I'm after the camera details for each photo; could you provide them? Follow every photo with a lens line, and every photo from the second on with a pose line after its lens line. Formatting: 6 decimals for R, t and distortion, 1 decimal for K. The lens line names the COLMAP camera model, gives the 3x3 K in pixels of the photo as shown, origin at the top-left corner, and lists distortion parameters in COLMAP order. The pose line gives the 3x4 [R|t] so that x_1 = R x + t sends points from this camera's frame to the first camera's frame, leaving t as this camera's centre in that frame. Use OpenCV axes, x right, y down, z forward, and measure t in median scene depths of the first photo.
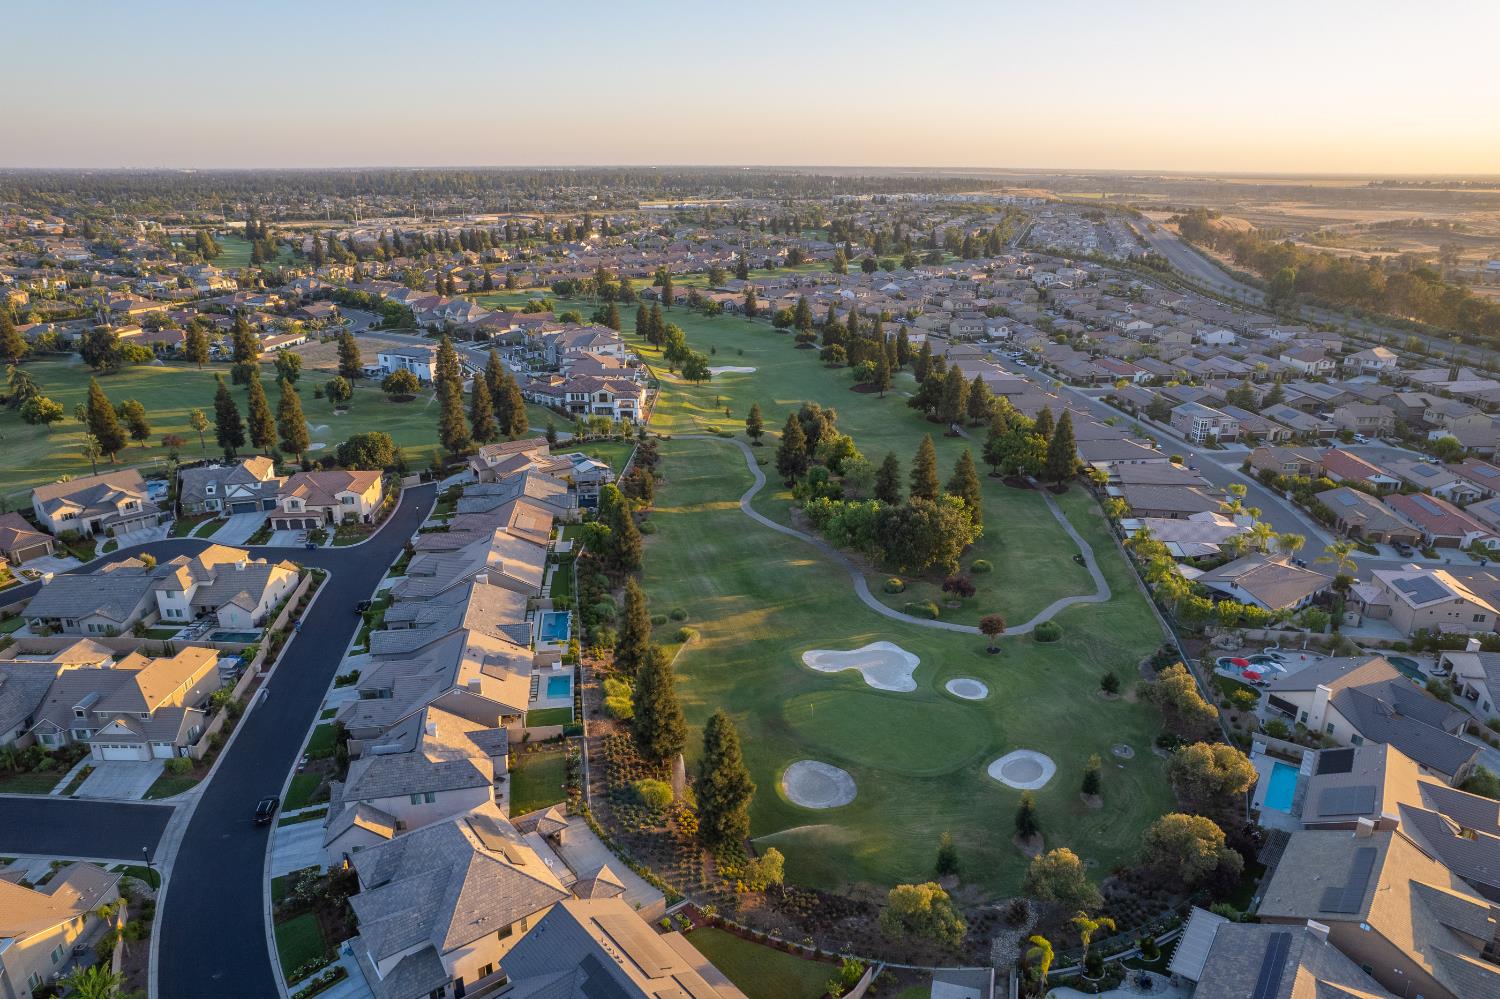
lens RADIAL K [[995.2, 0, 742.9], [0, 995.2, 500.1], [0, 0, 1]] dist [-0.065178, 0.053894]
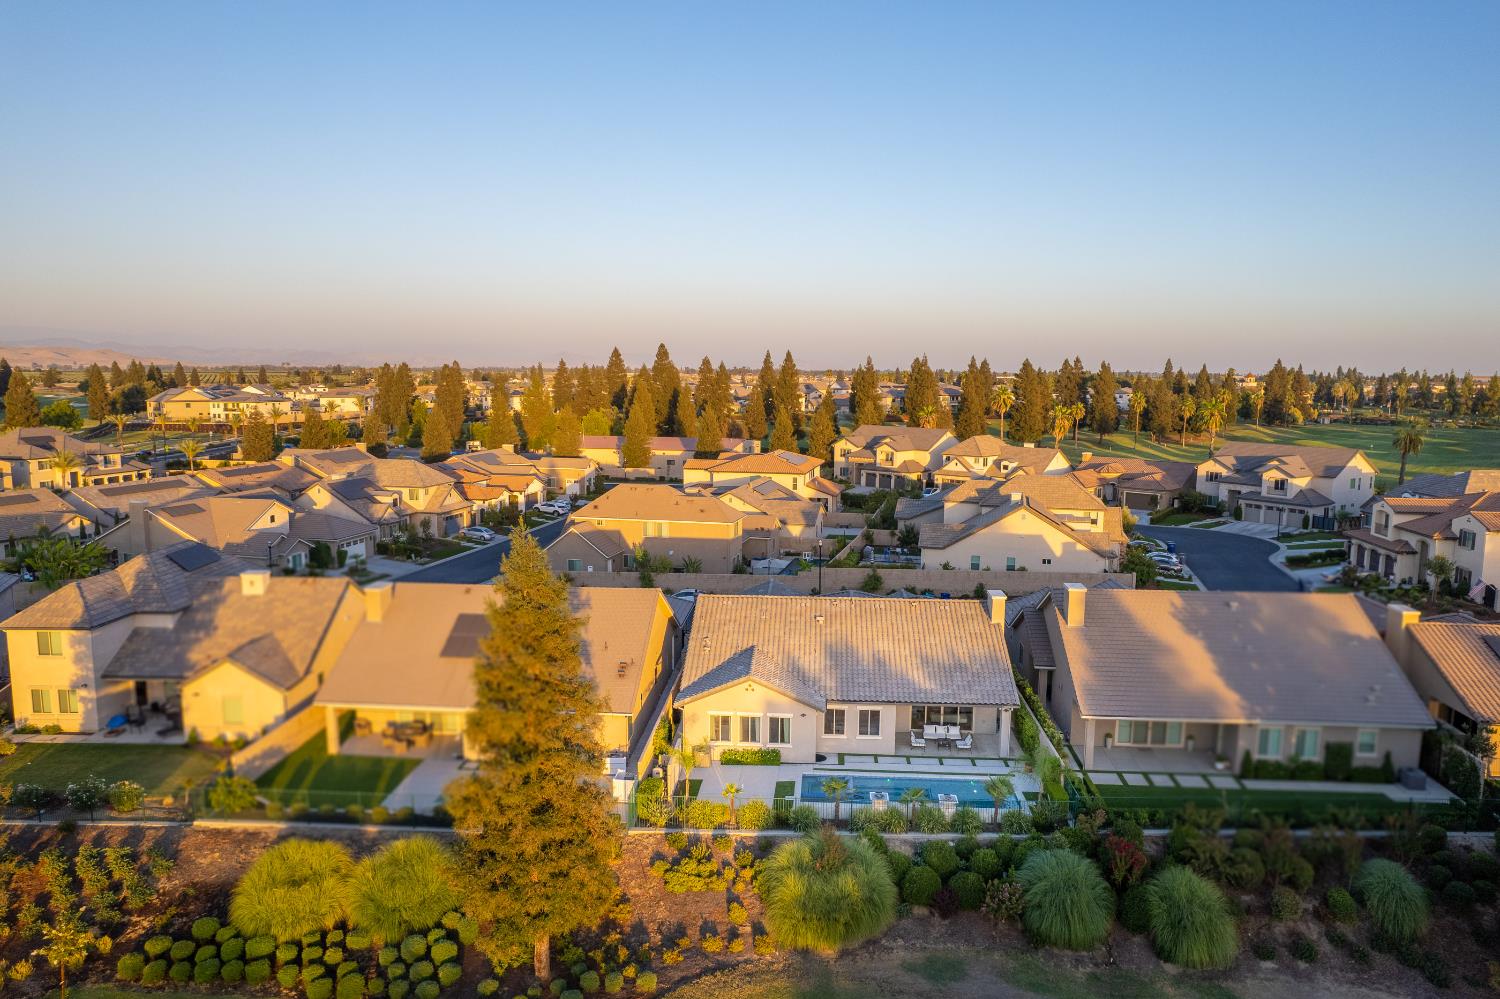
lens RADIAL K [[995.2, 0, 736.0], [0, 995.2, 488.2], [0, 0, 1]] dist [-0.065178, 0.053894]
pose [[-0.226071, 0.120230, -0.966663, 0.074104], [-0.322803, 0.927036, 0.190794, 0.000115], [0.919070, 0.355174, -0.170765, 0.754485]]
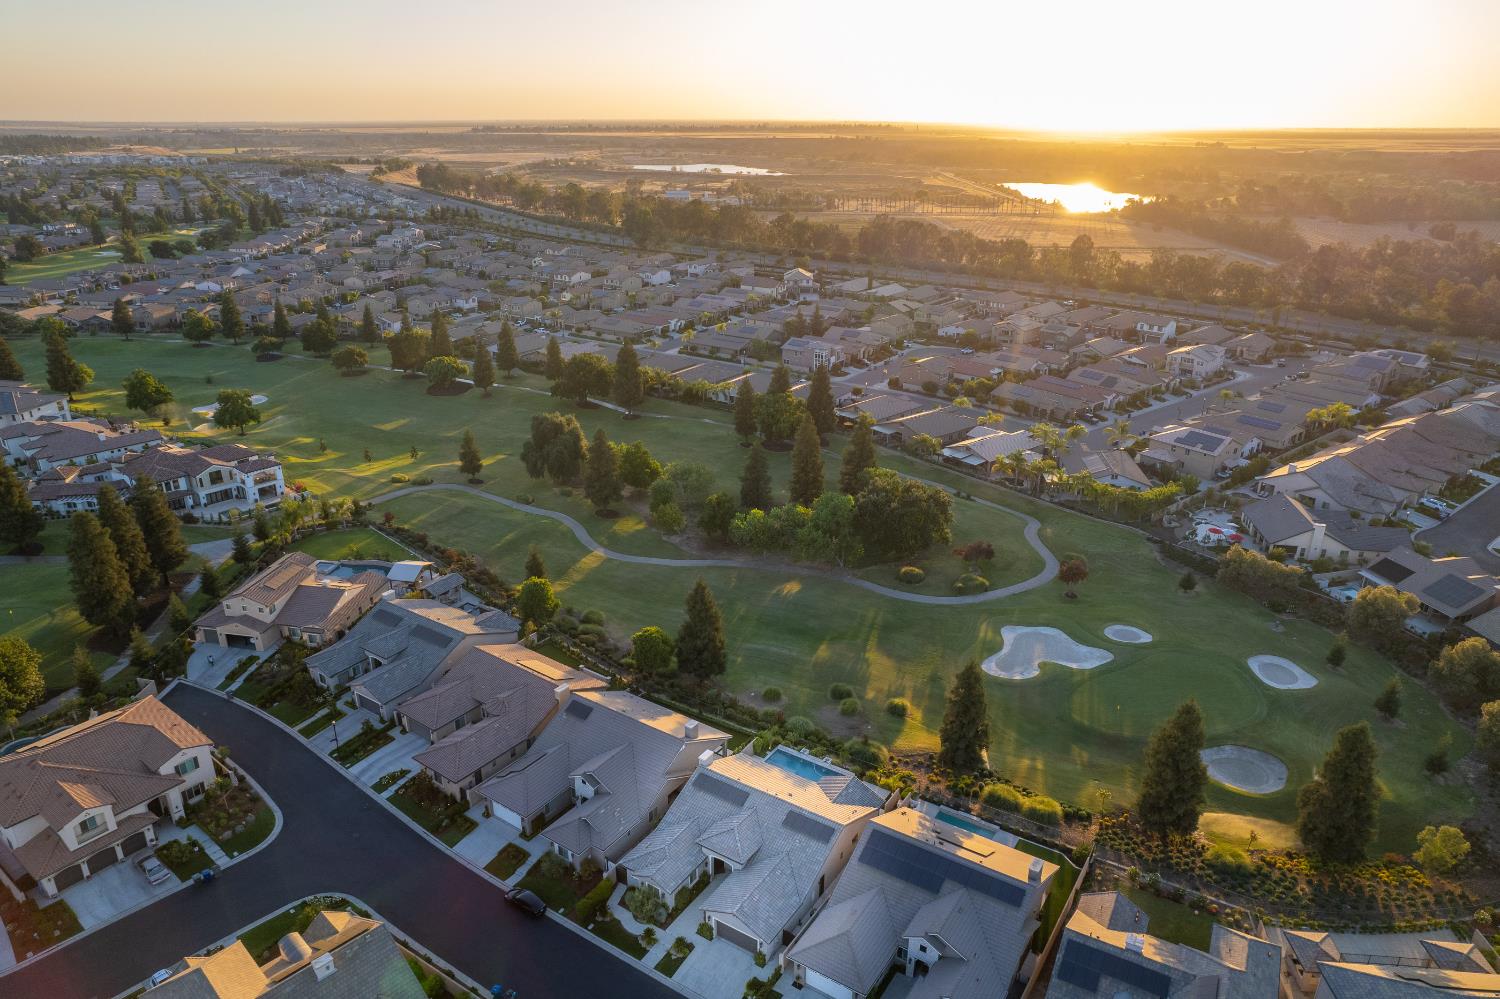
lens RADIAL K [[995.2, 0, 744.9], [0, 995.2, 492.2], [0, 0, 1]] dist [-0.065178, 0.053894]
pose [[0.659365, -0.269788, 0.701750, -0.517432], [0.242586, 0.959819, 0.141069, -0.139567], [-0.711611, 0.077218, 0.698317, 0.395360]]
